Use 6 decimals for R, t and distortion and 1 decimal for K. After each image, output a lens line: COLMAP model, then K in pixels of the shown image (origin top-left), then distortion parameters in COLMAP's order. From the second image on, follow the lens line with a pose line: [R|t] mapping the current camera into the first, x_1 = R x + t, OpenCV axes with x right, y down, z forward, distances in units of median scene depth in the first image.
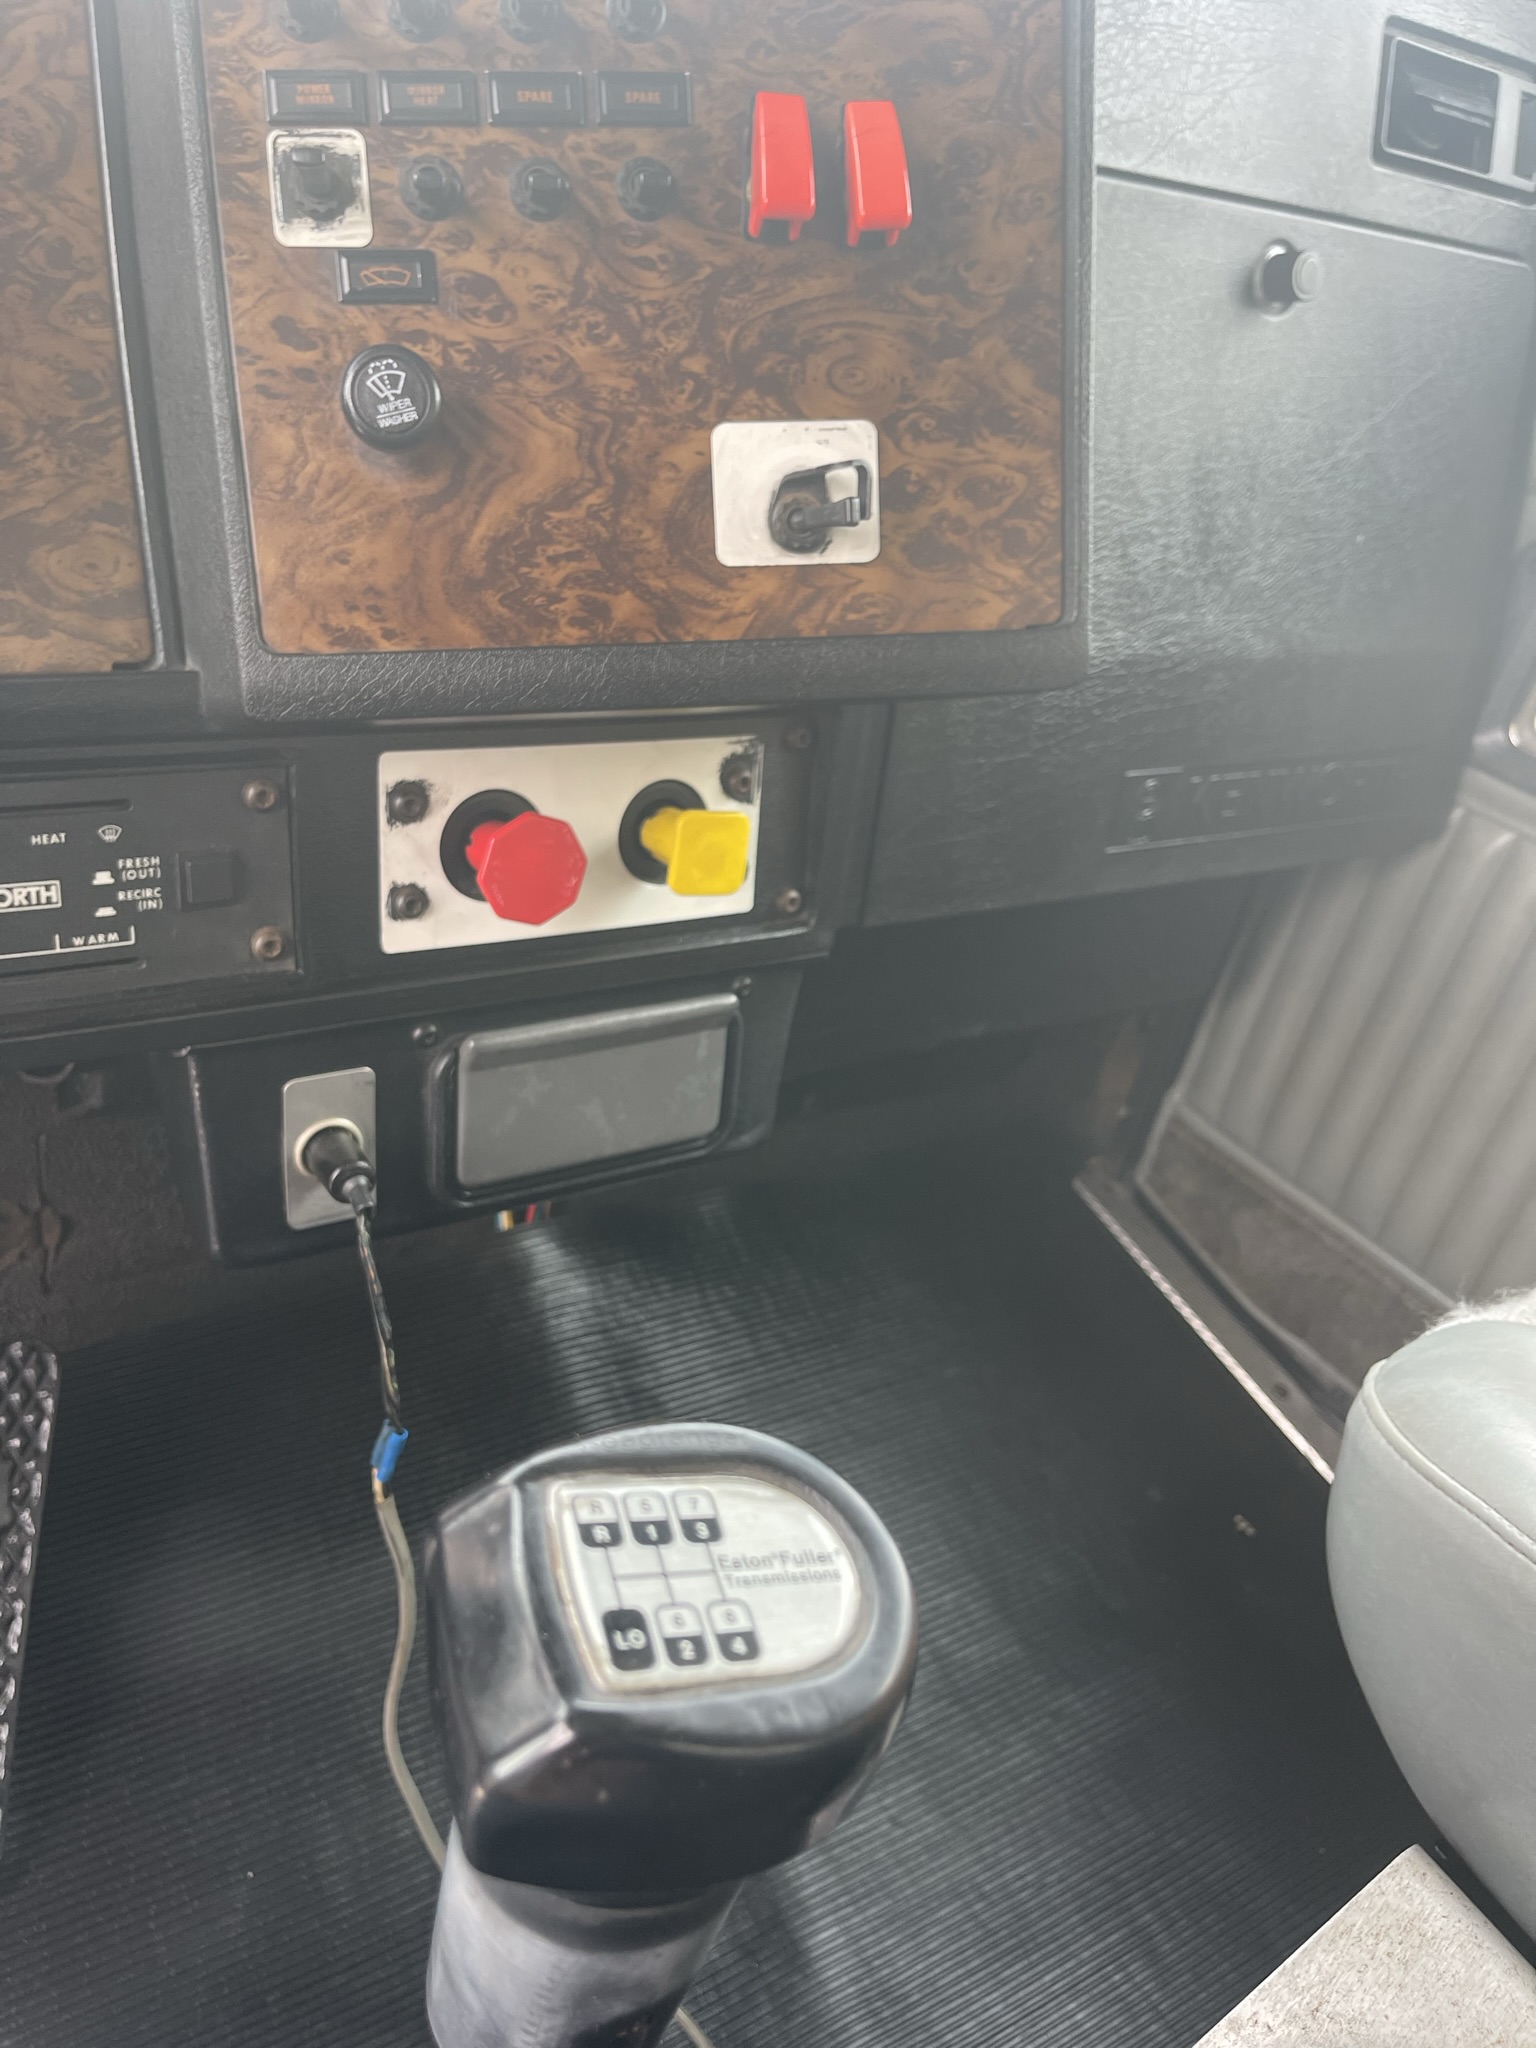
lens RADIAL K [[1545.7, 0, 768.0], [0, 1545.7, 1024.0], [0, 0, 1]] dist [0.070509, -0.106506]
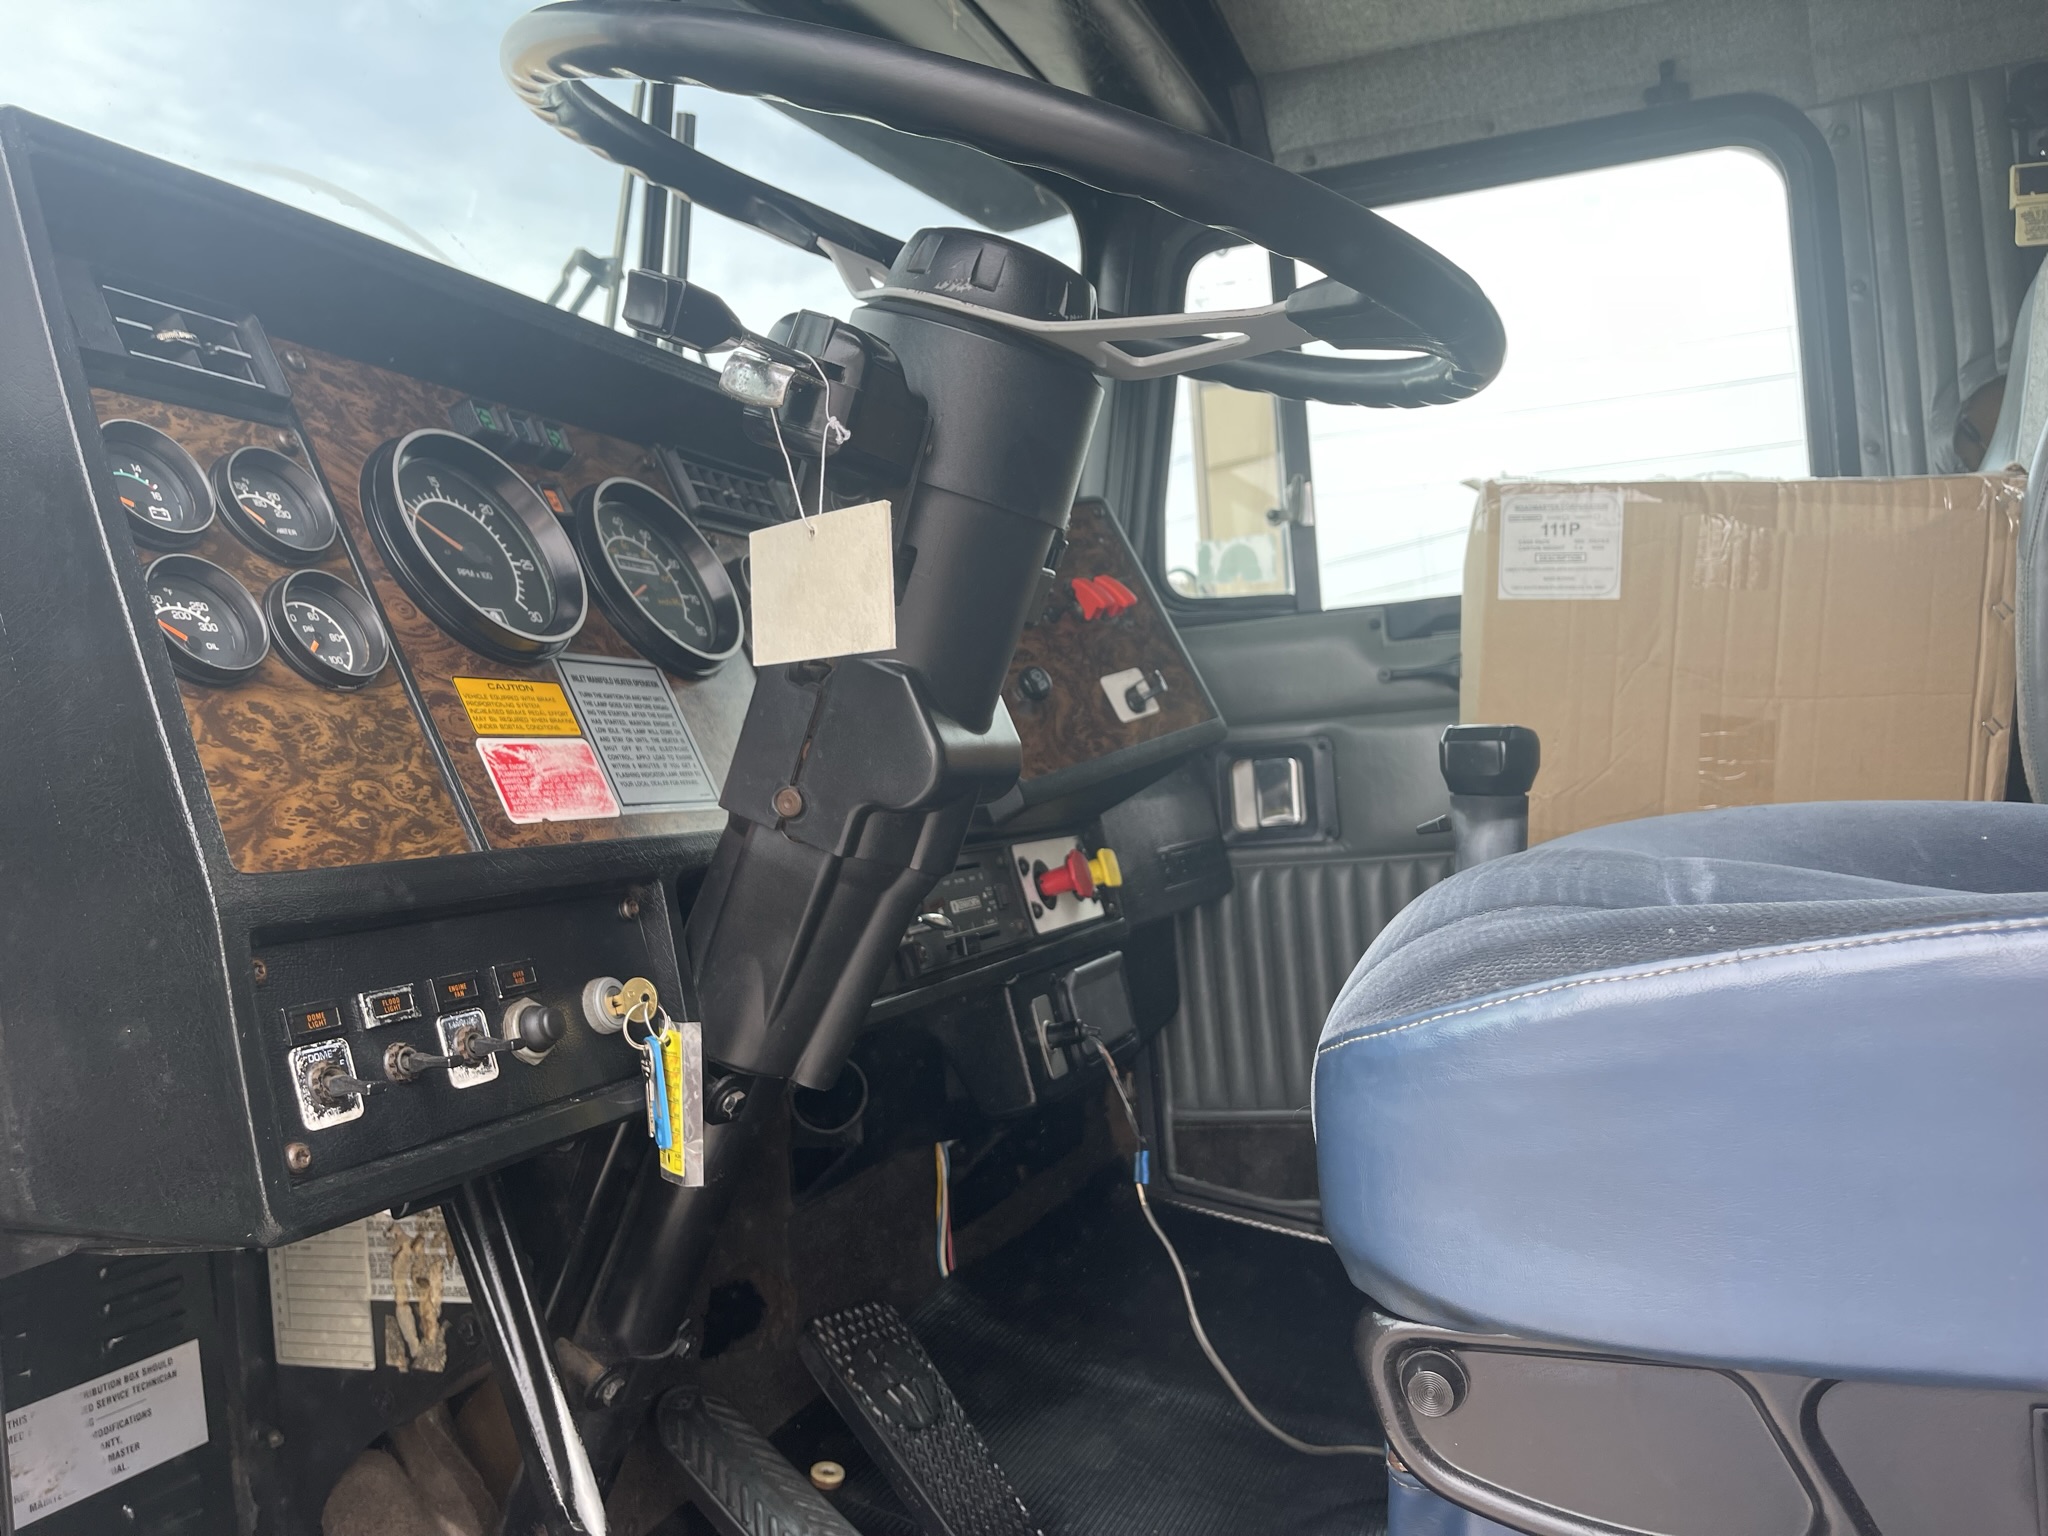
lens RADIAL K [[1545.7, 0, 1013.1], [0, 1545.7, 779.2], [0, 0, 1]] dist [0.070509, -0.106506]
pose [[0.769158, -0.238319, 0.592959, -1.652970], [0.512807, 0.783853, -0.350147, 0.573046], [-0.381347, 0.573392, 0.725118, -0.743630]]
